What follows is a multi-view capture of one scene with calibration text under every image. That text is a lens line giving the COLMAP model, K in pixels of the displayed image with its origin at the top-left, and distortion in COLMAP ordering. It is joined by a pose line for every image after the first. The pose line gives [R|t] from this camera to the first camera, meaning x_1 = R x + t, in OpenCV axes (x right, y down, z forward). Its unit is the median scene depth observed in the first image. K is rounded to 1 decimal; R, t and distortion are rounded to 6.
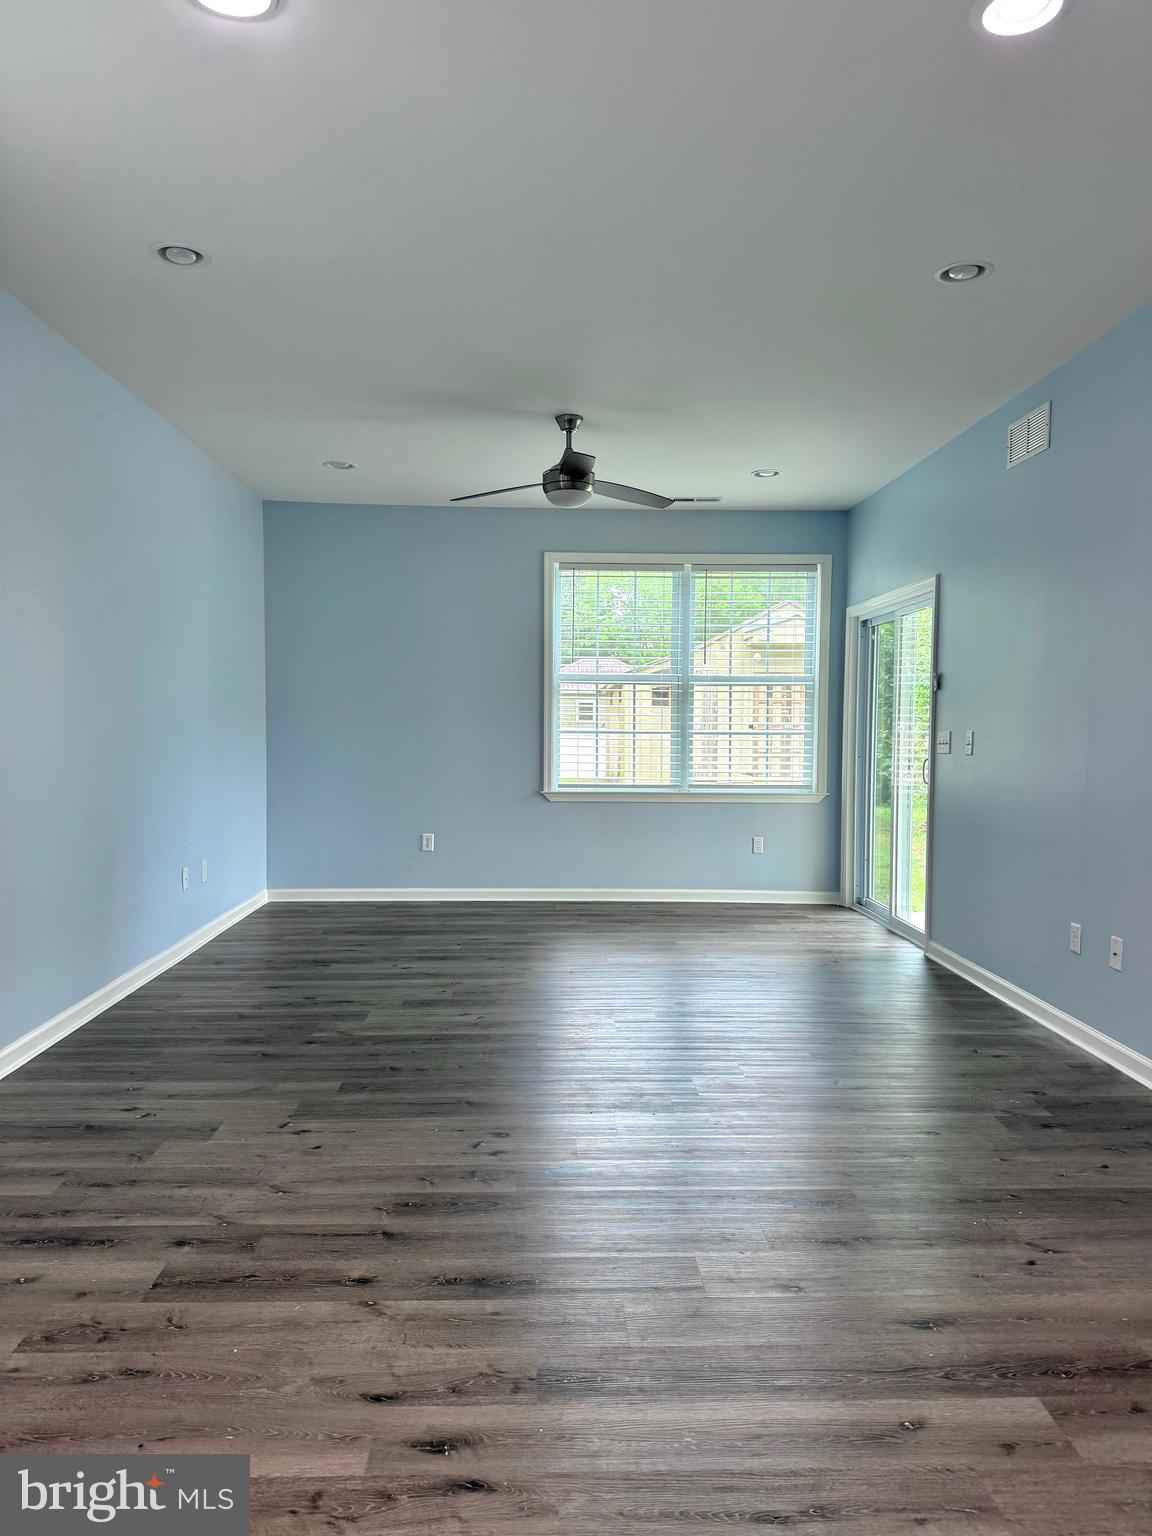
lens RADIAL K [[1077.3, 0, 576.0], [0, 1077.3, 768.0], [0, 0, 1]] dist [0.085257, -0.107647]
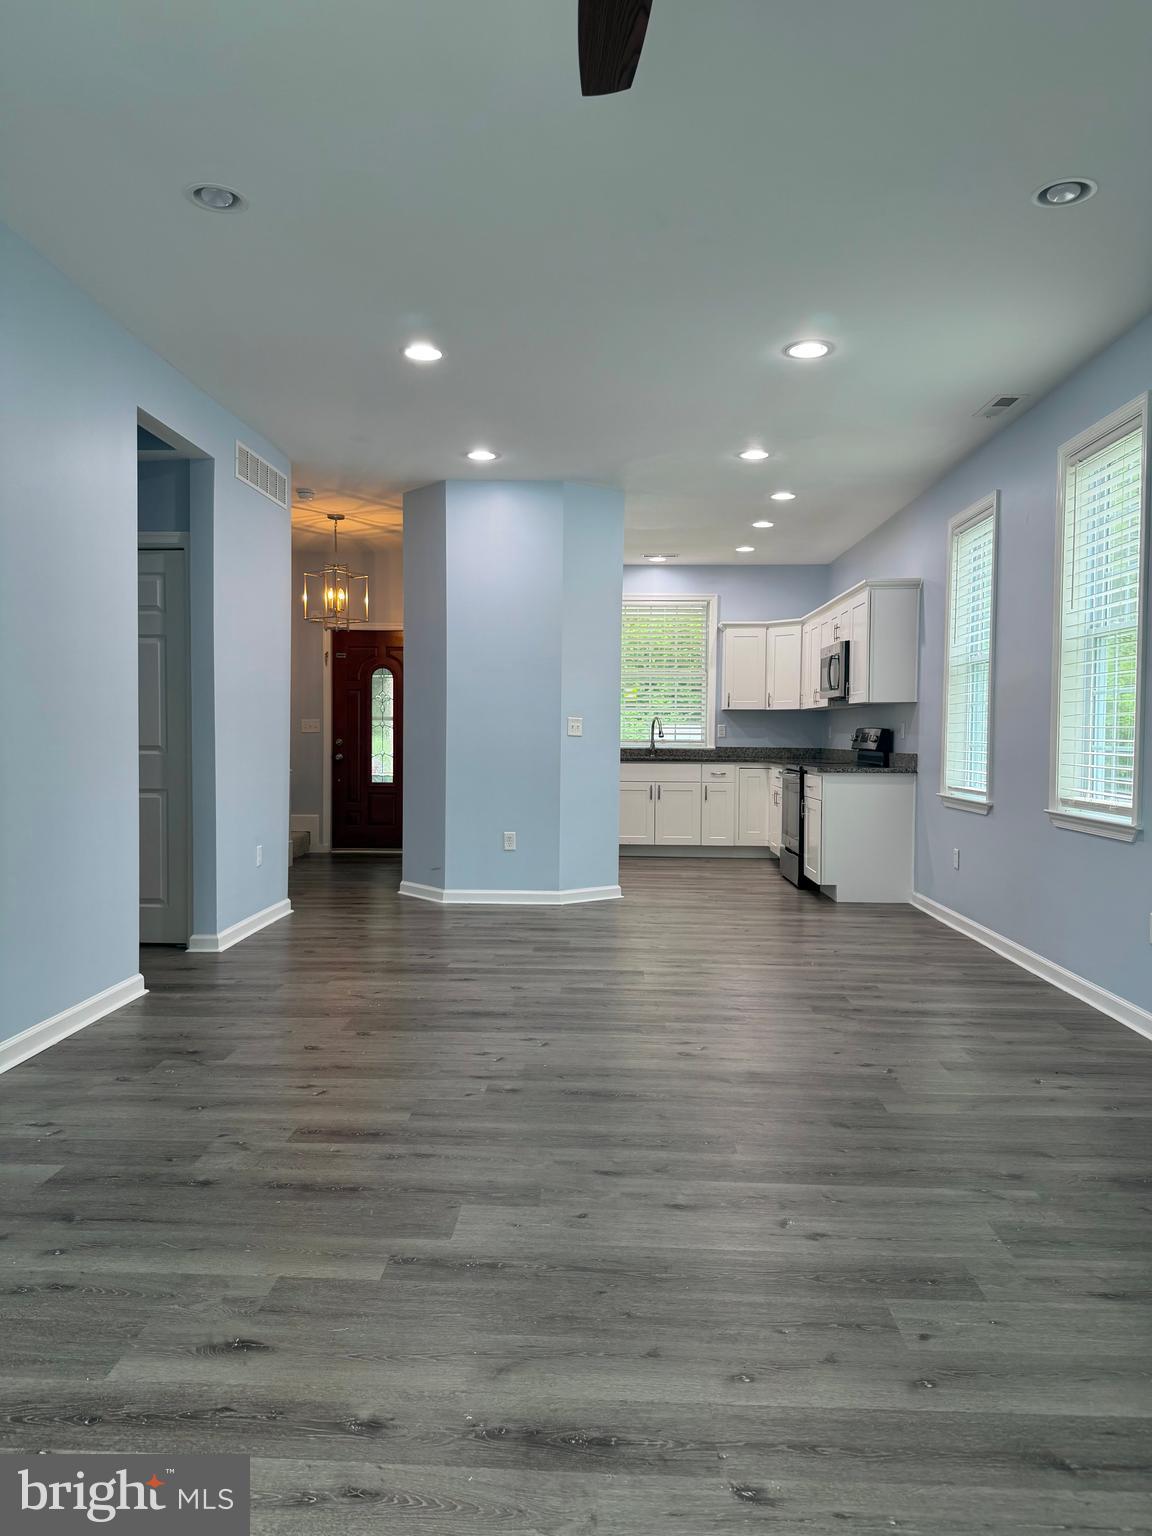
lens RADIAL K [[1077.3, 0, 576.0], [0, 1077.3, 768.0], [0, 0, 1]] dist [0.085257, -0.107647]
pose [[-0.997435, -0.021254, 0.068345, -0.022028], [-0.015940, 0.996874, 0.077378, -0.046407], [-0.069776, 0.076090, -0.994657, 1.890799]]
